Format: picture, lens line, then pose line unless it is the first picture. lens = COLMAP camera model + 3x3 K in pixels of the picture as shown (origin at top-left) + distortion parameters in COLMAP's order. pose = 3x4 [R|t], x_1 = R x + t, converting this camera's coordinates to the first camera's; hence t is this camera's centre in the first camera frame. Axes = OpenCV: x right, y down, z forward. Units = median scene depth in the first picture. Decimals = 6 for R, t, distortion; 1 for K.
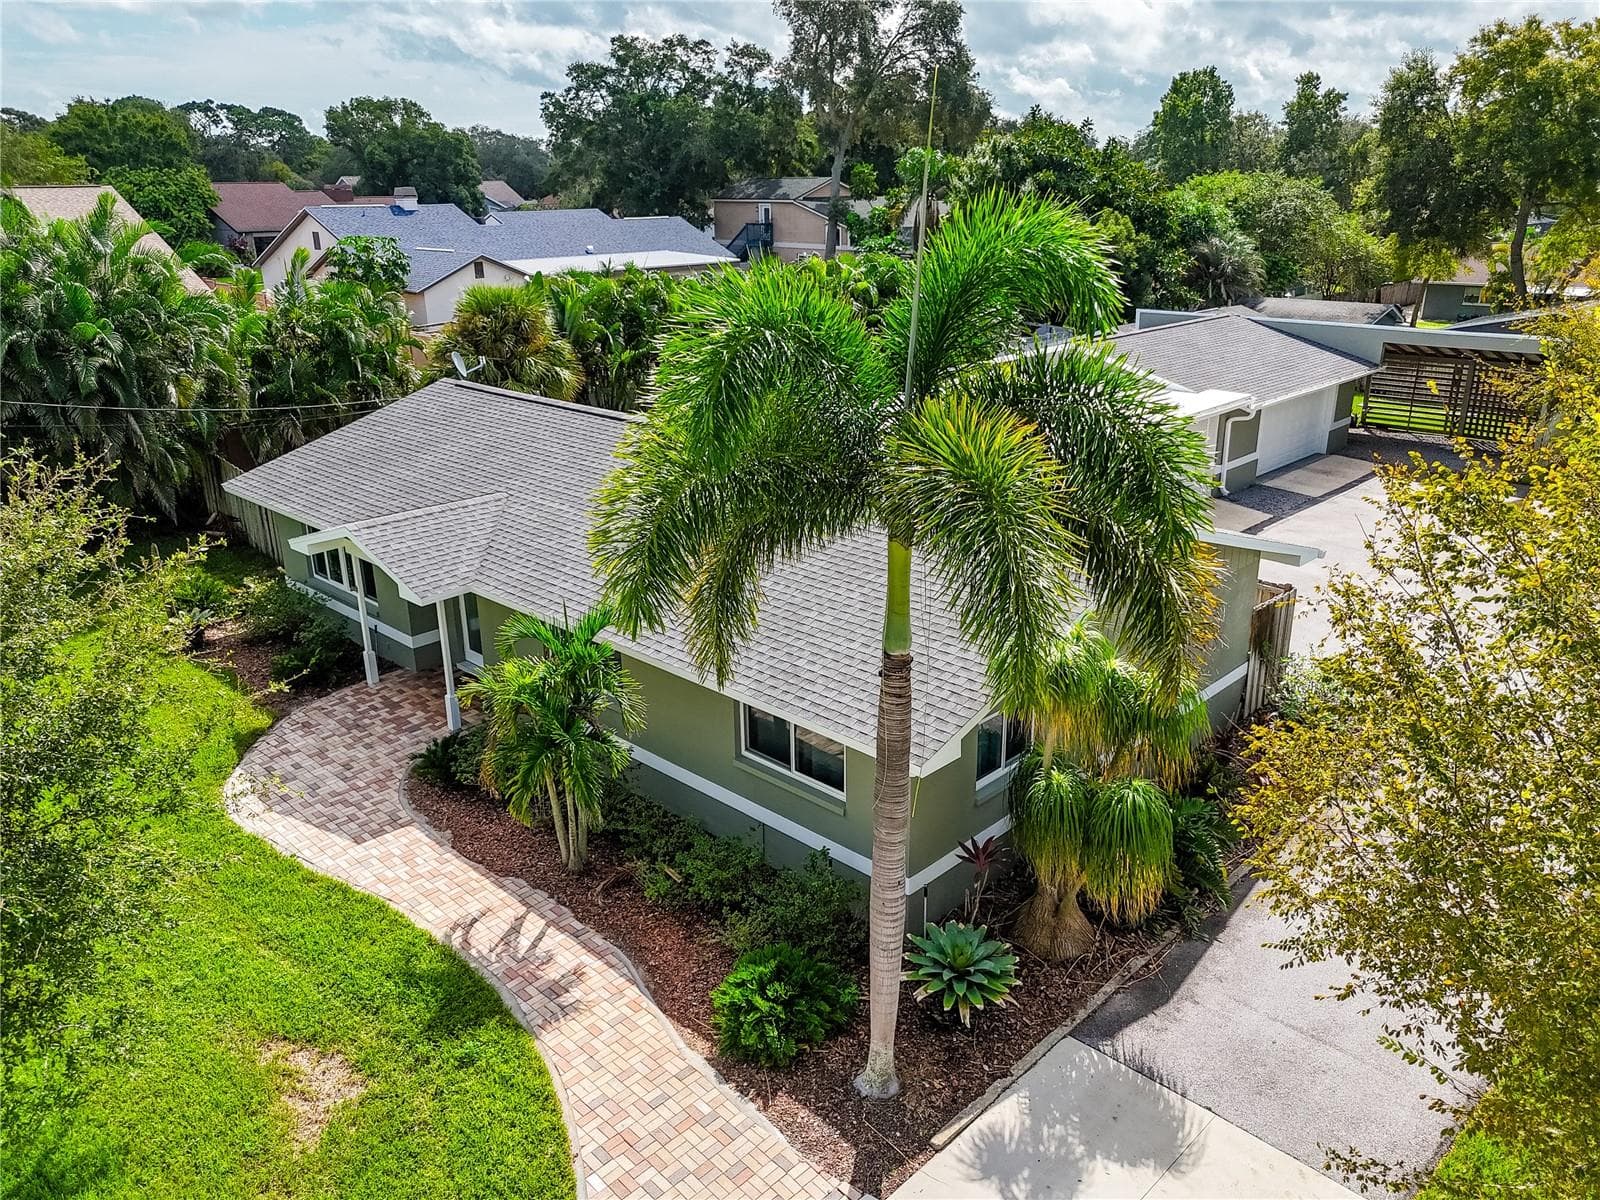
lens RADIAL K [[1195.3, 0, 804.5], [0, 1195.3, 601.1], [0, 0, 1]] dist [0.041478, -0.031004]
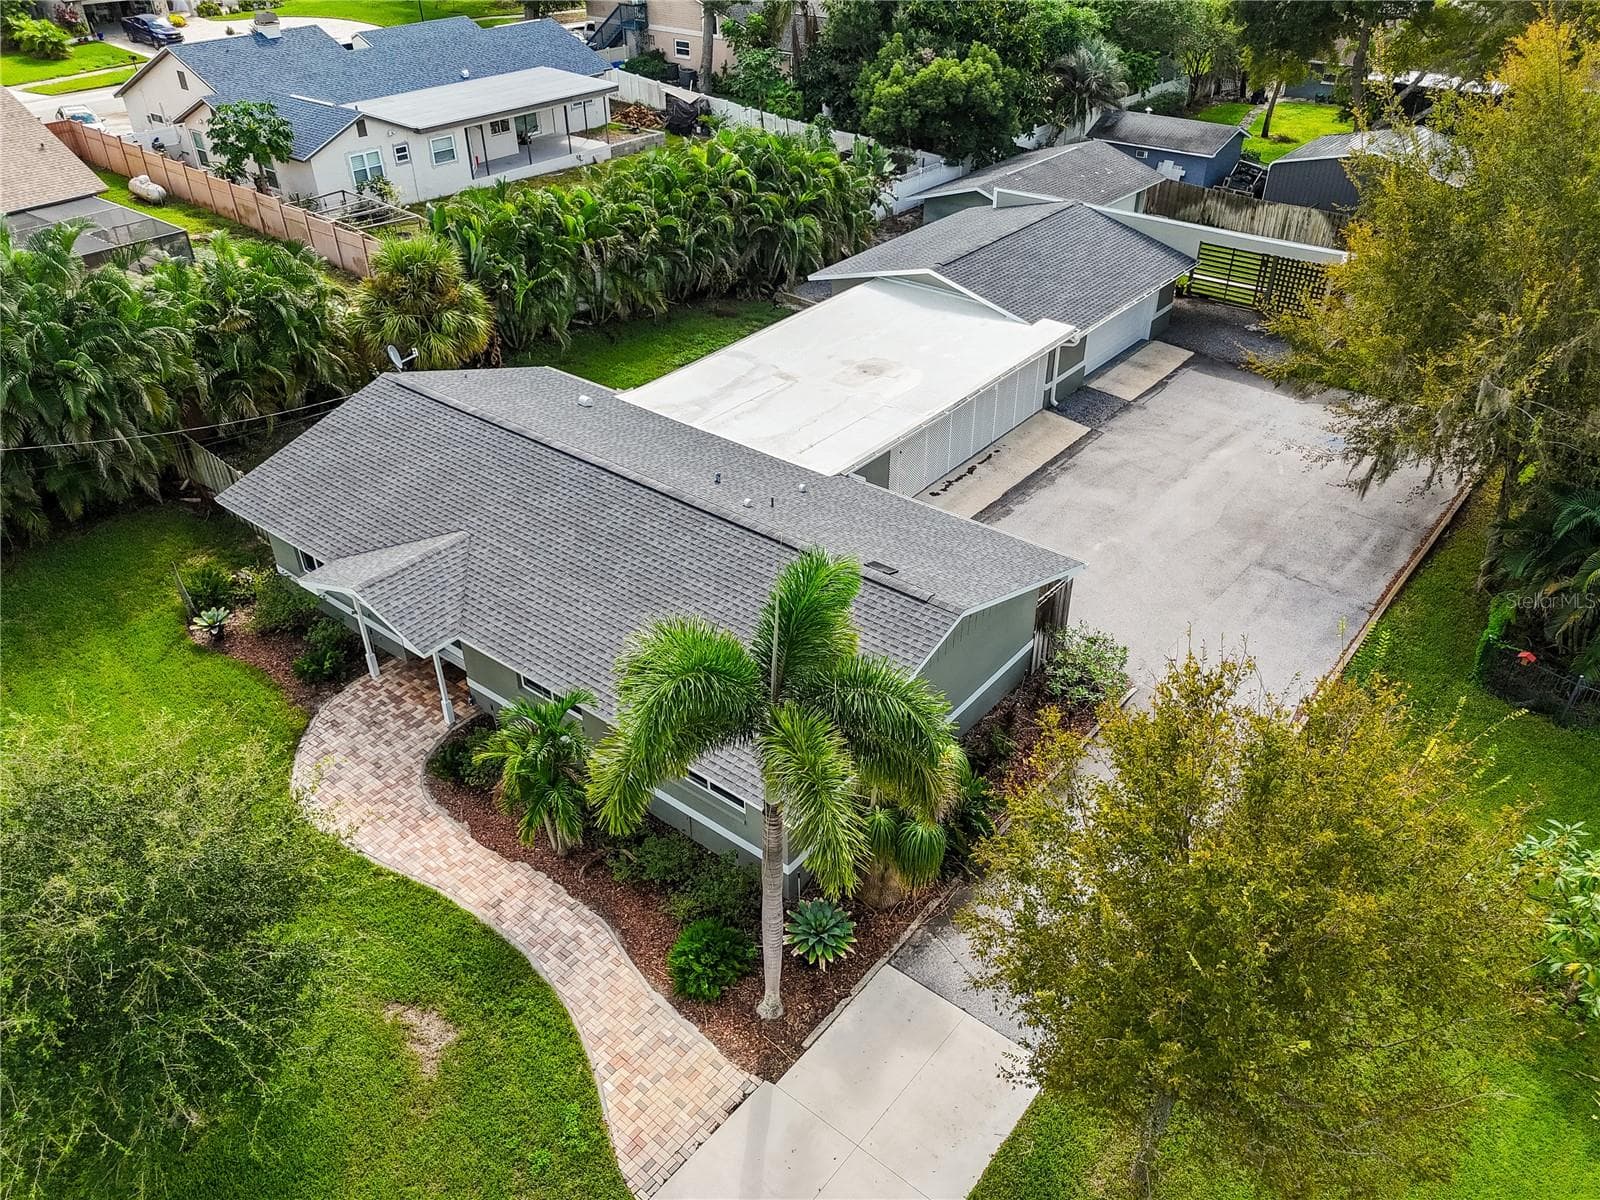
lens RADIAL K [[1195.3, 0, 804.5], [0, 1195.3, 601.1], [0, 0, 1]] dist [0.041478, -0.031004]
pose [[0.995738, -0.051315, 0.076636, 0.007321], [0.031353, 0.969775, 0.241979, -0.442514], [-0.086737, -0.238545, 0.967250, -0.387724]]
